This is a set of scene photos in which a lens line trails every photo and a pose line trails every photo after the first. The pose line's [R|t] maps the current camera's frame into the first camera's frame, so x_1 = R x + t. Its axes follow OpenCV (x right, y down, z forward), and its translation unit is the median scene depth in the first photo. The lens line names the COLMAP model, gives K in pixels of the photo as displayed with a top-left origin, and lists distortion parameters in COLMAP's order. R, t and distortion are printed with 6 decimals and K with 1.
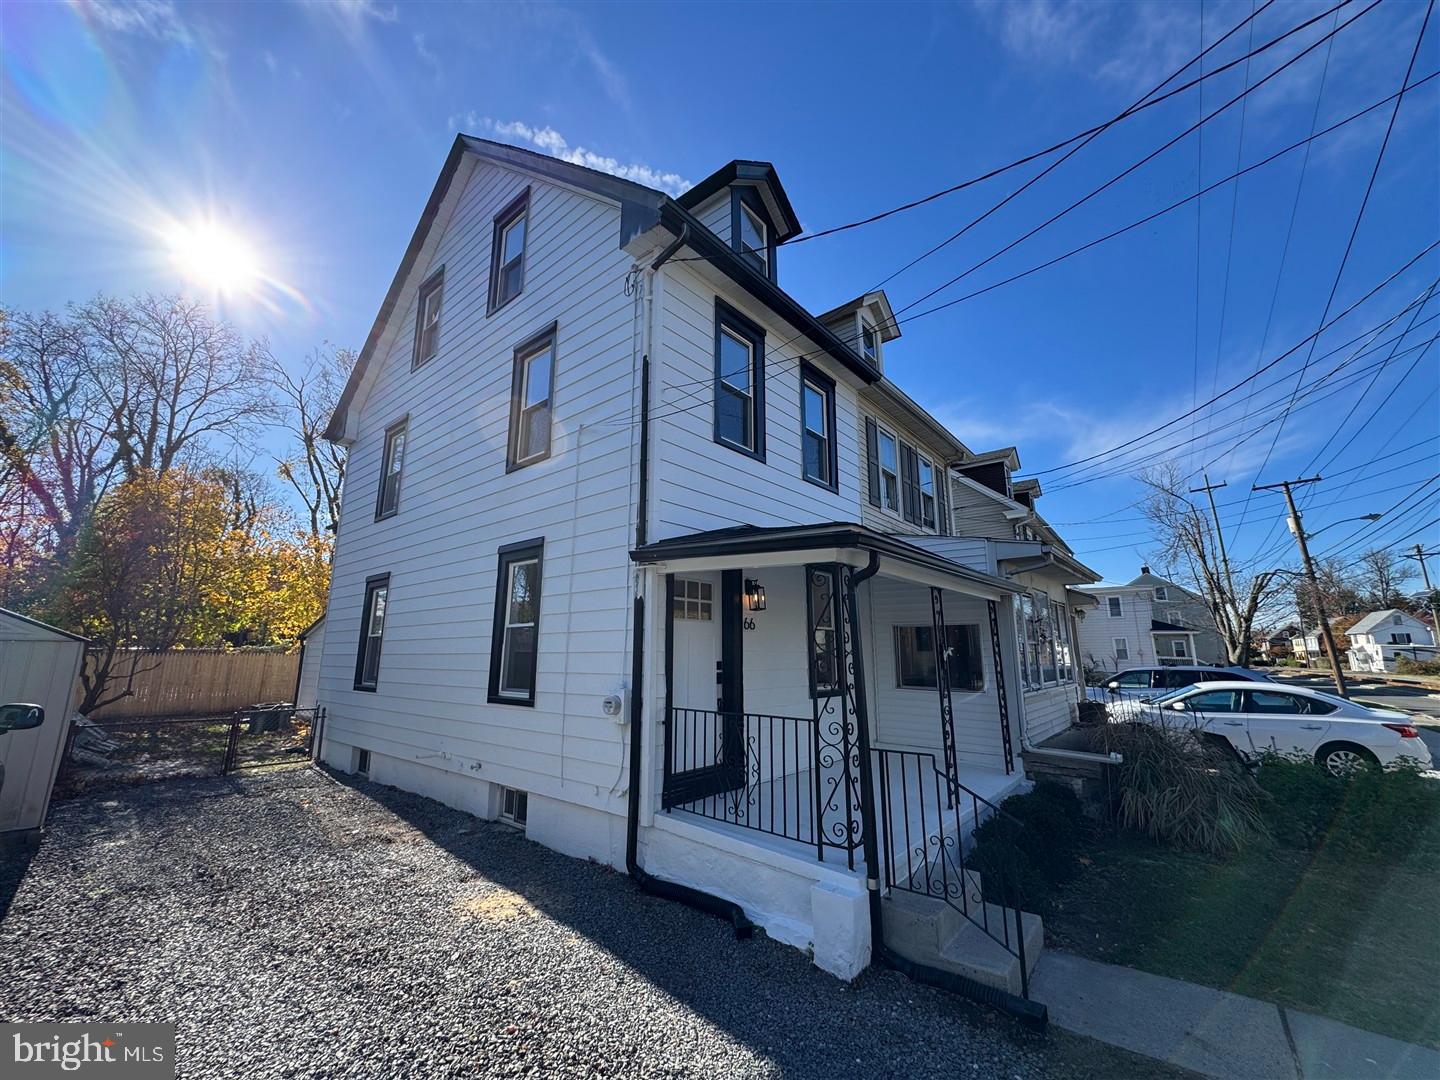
lens RADIAL K [[576.2, 0, 719.5], [0, 576.2, 548.9], [0, 0, 1]] dist [-0.000008, 0.000512]
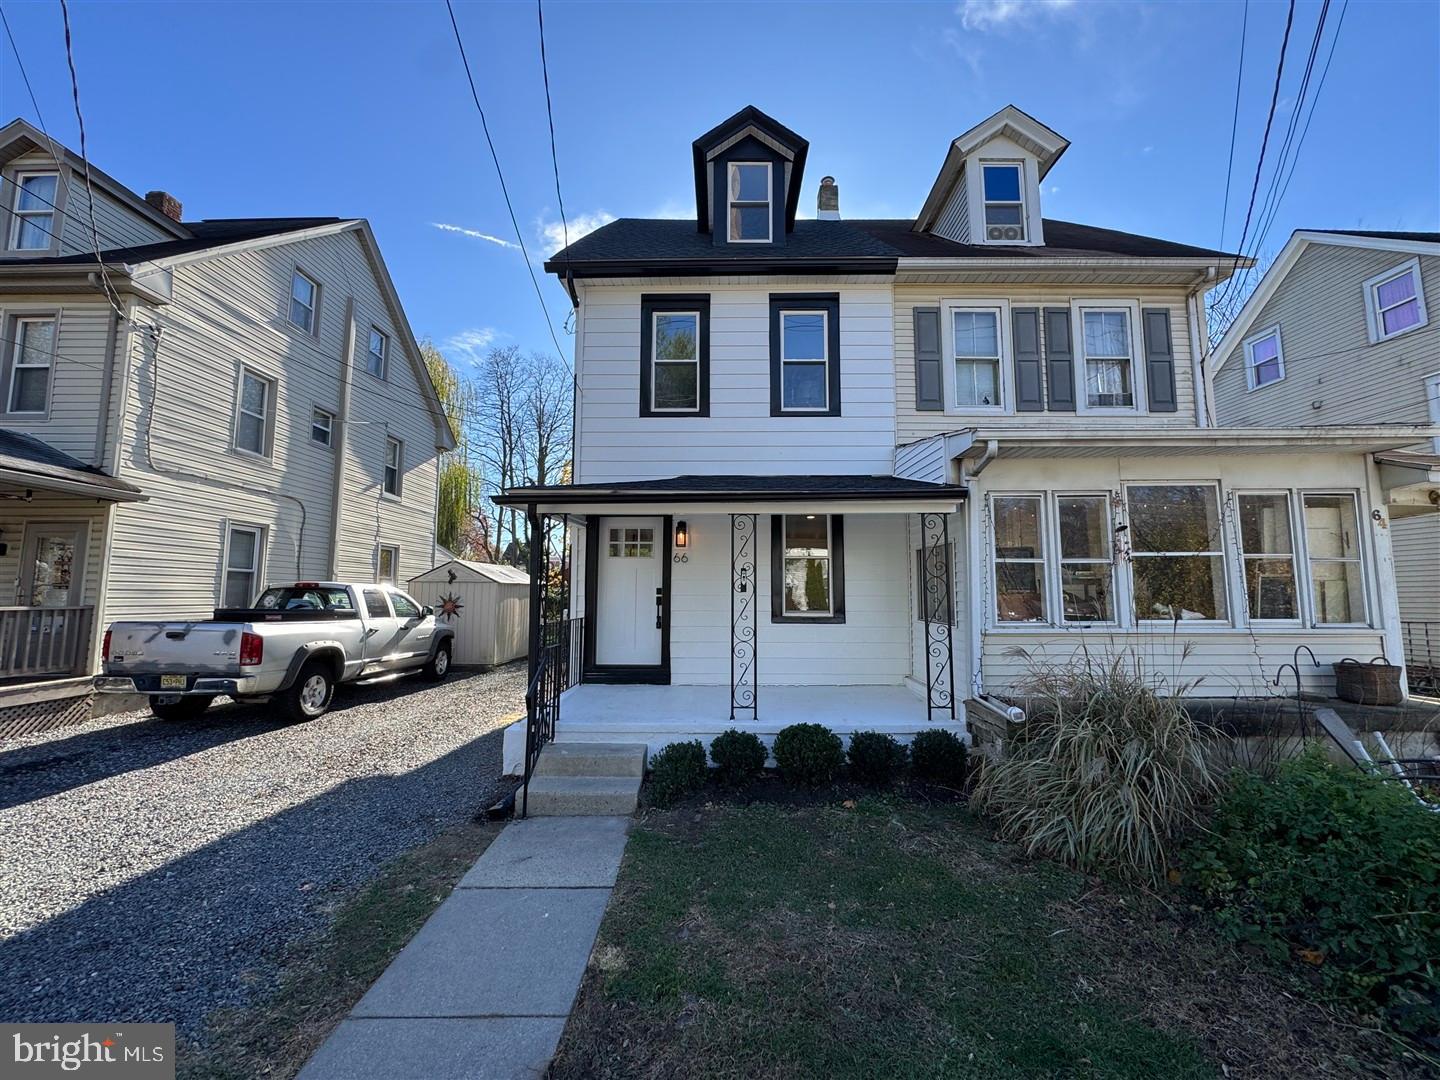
lens RADIAL K [[576.2, 0, 721.5], [0, 576.2, 539.5], [0, 0, 1]] dist [-0.000008, 0.000512]
pose [[0.642472, -0.071817, -0.762936, 1.027446], [0.144598, 0.989075, 0.028663, 0.068042], [0.752543, -0.128734, 0.645838, 0.272052]]
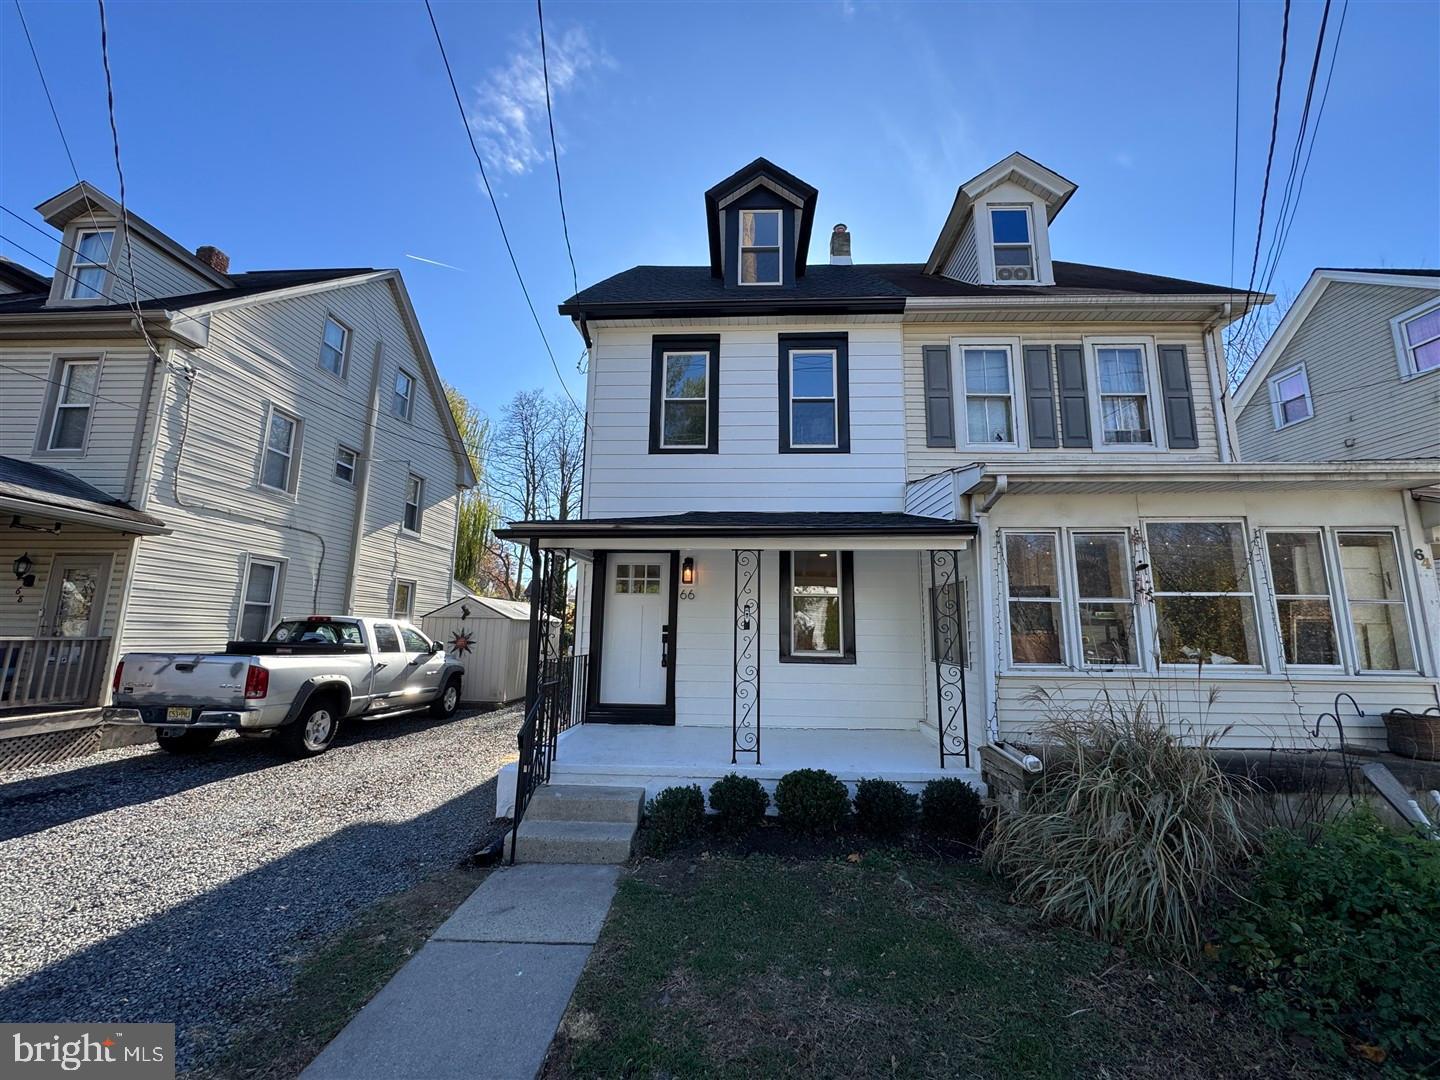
lens RADIAL K [[576.2, 0, 721.5], [0, 576.2, 539.1], [0, 0, 1]] dist [-0.000008, 0.000512]
pose [[0.615588, -0.120949, -0.778732, 1.032452], [0.137825, 0.989446, -0.044725, 0.077914], [0.775922, -0.079797, 0.625761, 0.301910]]
